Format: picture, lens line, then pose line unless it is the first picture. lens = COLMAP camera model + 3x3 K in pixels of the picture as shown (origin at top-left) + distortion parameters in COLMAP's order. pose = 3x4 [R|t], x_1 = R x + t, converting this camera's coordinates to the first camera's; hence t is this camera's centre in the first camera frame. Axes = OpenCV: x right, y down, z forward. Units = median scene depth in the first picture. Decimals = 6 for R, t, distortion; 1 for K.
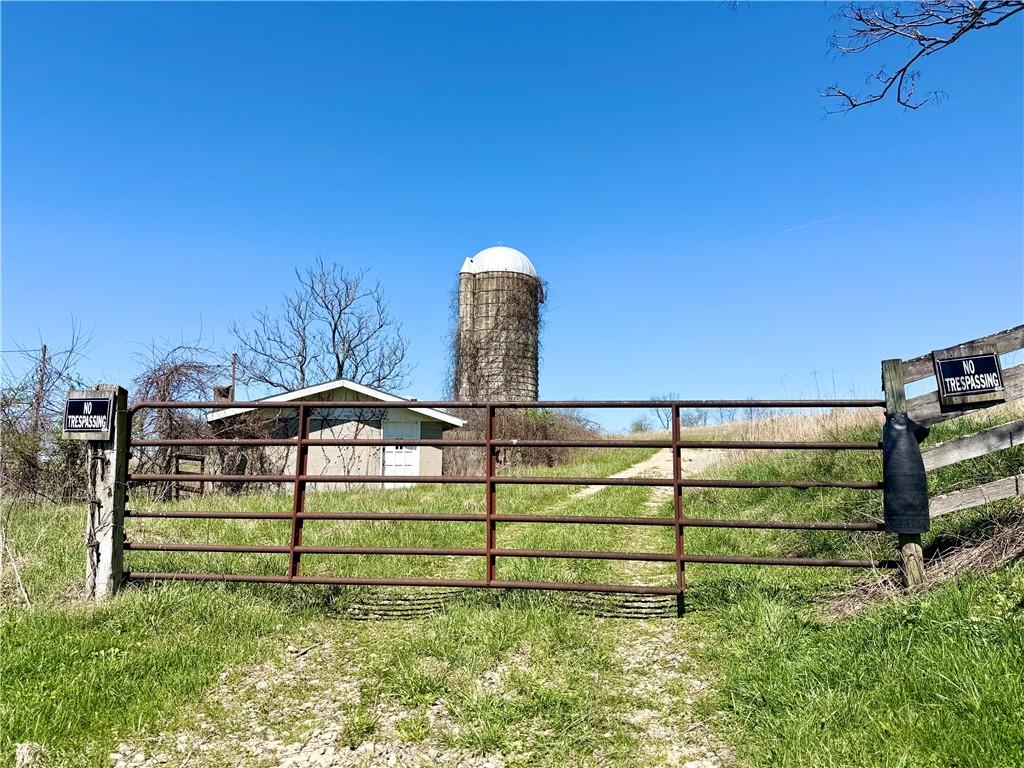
lens RADIAL K [[716.5, 0, 511.4], [0, 716.5, 384.6], [0, 0, 1]] dist [0.001246, -0.004129]
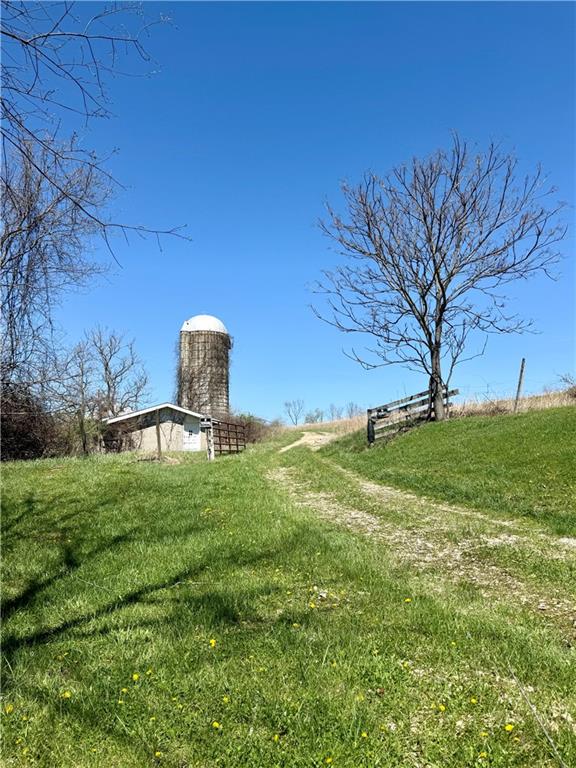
lens RADIAL K [[559.9, 0, 288.0], [0, 559.9, 384.9], [0, 0, 1]] dist [-0.000212, -0.000012]
pose [[0.979061, 0.000901, 0.203564, -0.094143], [0.001520, 0.999930, -0.011739, -0.017330], [-0.203560, 0.011803, 0.978991, -0.307025]]
